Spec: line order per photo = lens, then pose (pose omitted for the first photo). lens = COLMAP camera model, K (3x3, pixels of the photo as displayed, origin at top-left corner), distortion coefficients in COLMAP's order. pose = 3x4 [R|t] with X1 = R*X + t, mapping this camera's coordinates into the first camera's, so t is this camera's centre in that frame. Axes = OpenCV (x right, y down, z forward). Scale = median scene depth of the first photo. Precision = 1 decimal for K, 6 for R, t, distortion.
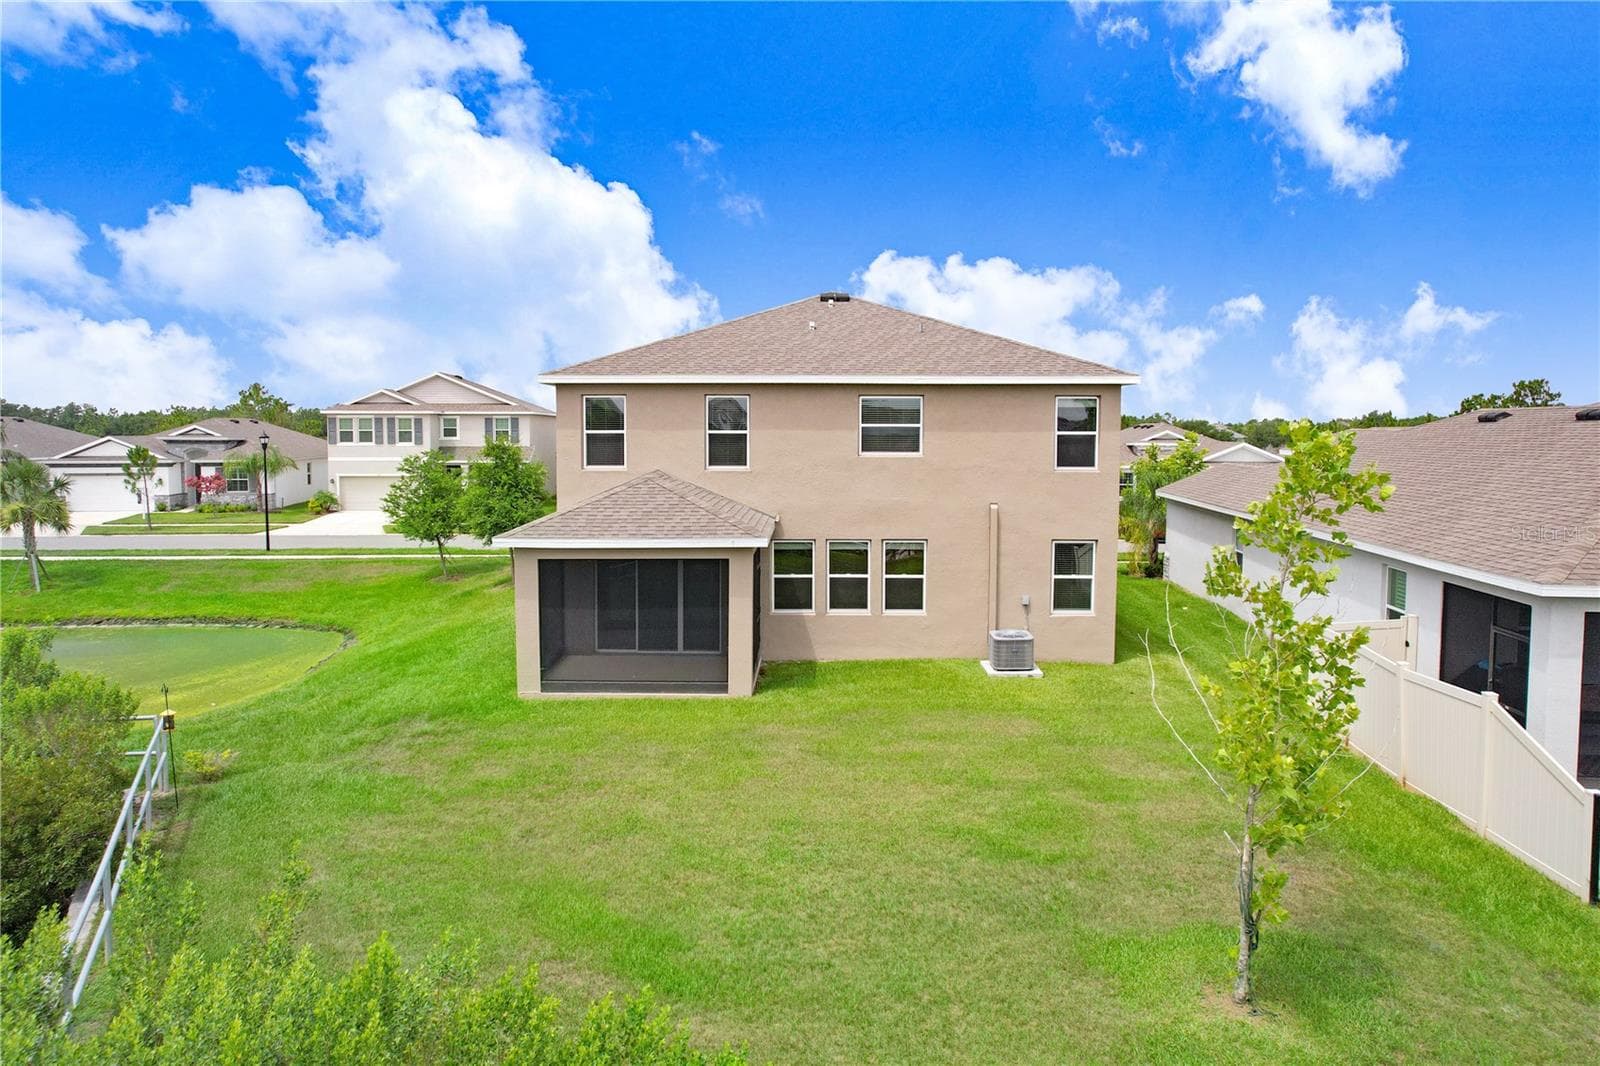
lens RADIAL K [[1042.5, 0, 802.4], [0, 1042.5, 494.3], [0, 0, 1]] dist [-0.000625, 0.000939]
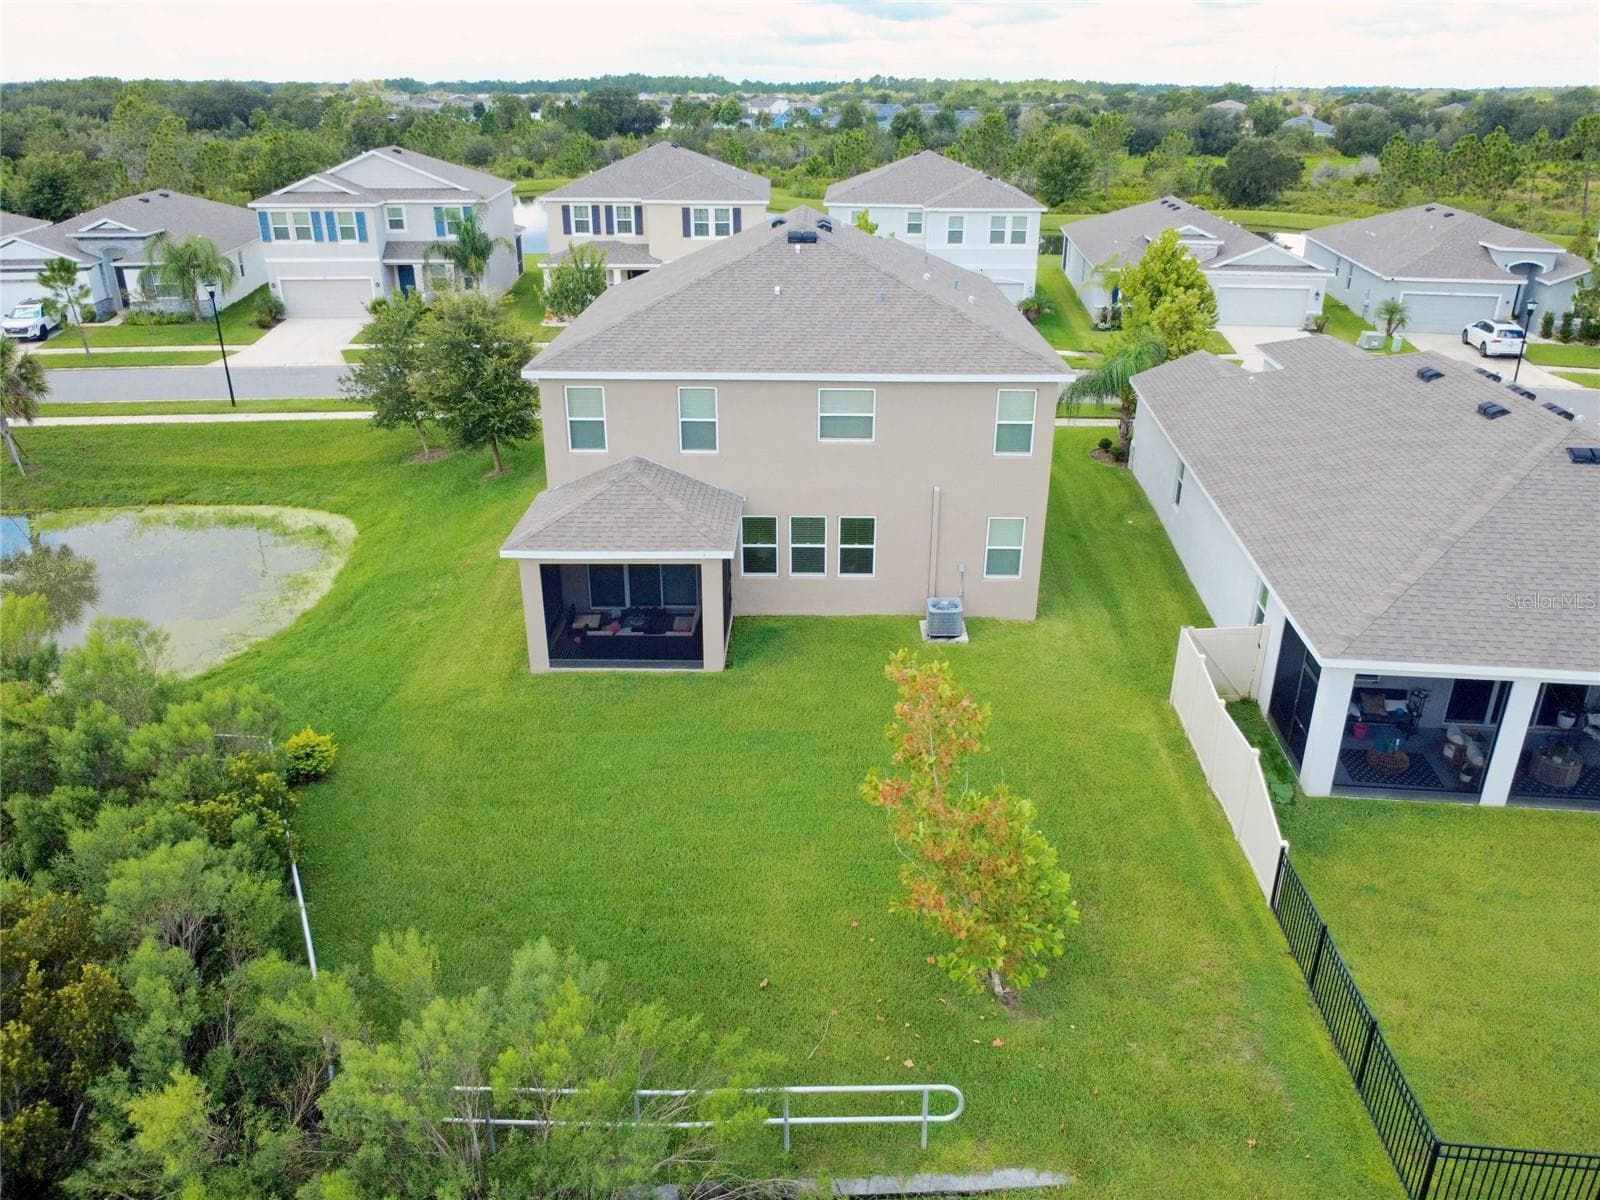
lens RADIAL K [[1234.7, 0, 800.0], [0, 1234.7, 600.0], [0, 0, 1]] dist [-0.030902, 0.136730]
pose [[0.999966, -0.001442, -0.008170, 0.046251], [0.004099, 0.942080, 0.335363, -0.317394], [0.007214, -0.335385, 0.942053, -0.290348]]
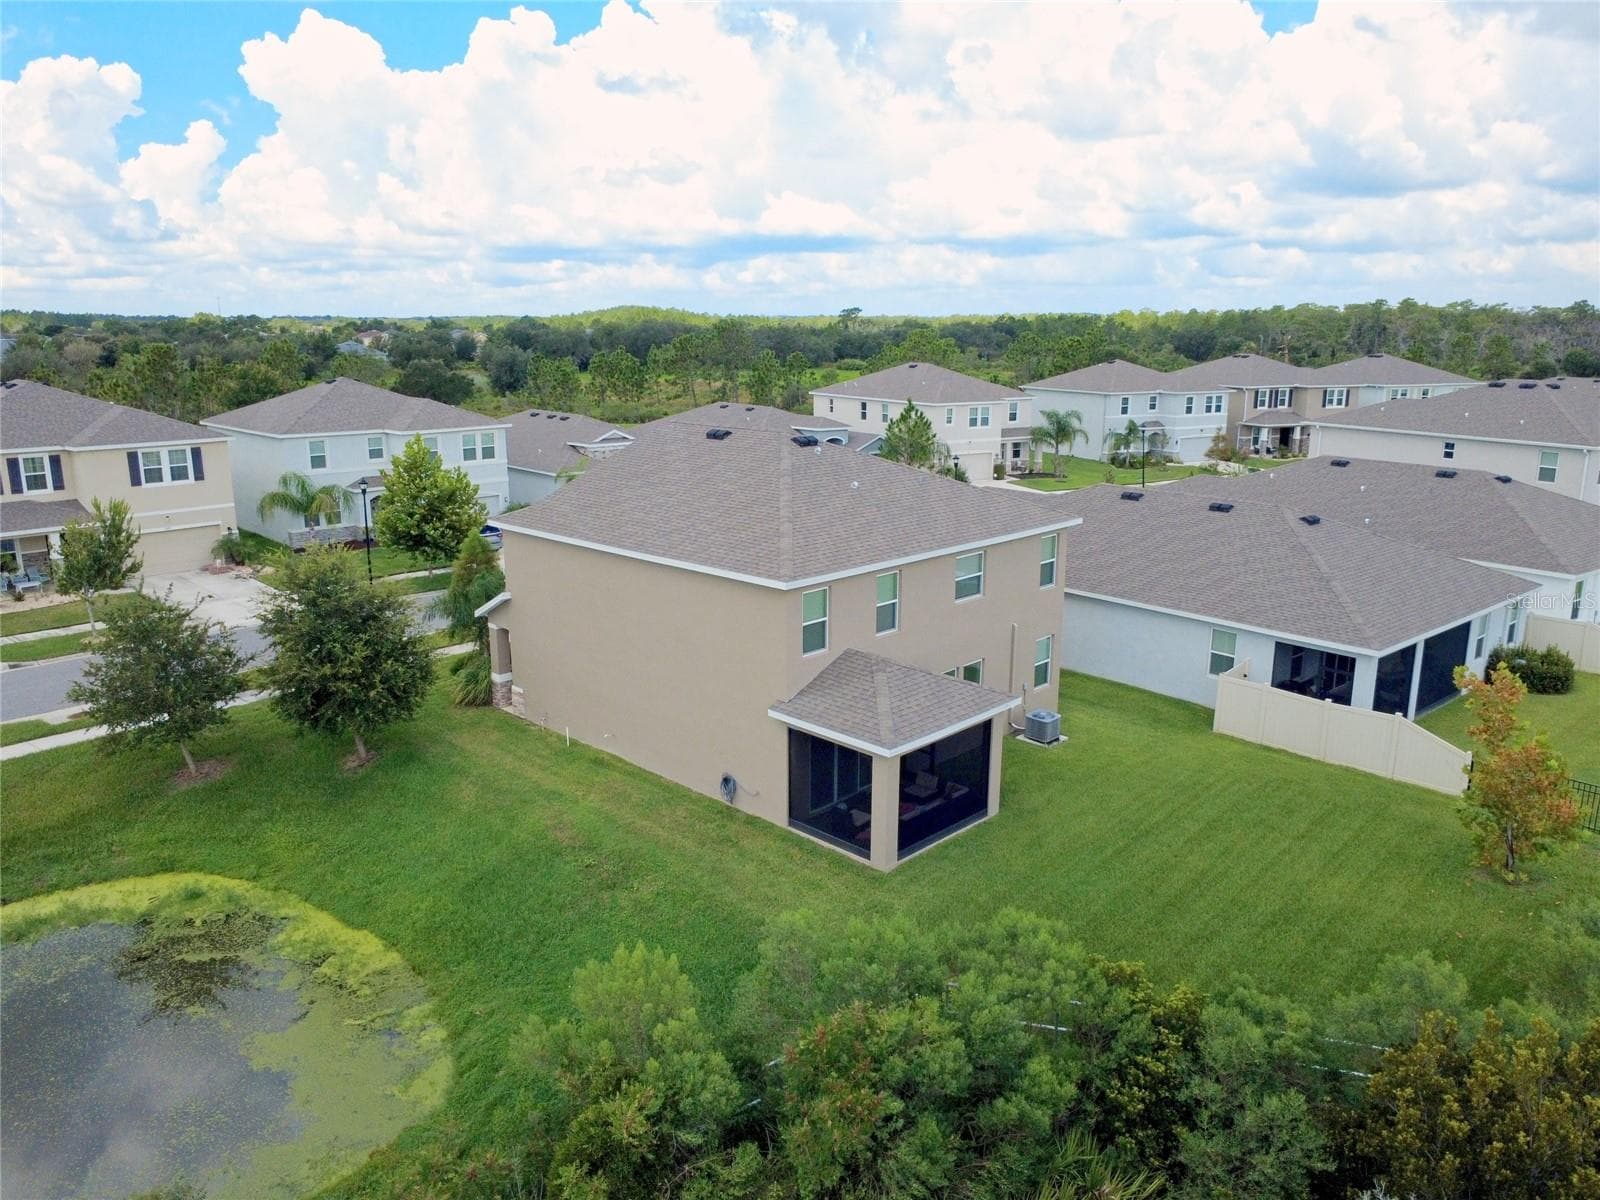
lens RADIAL K [[1226.0, 0, 802.5], [0, 1226.0, 559.0], [0, 0, 1]] dist [-0.000353, 0.001705]
pose [[0.674031, -0.148549, 0.723613, -1.141658], [0.044837, 0.985993, 0.160648, -0.337284], [-0.737341, -0.075837, 0.671250, 0.135758]]
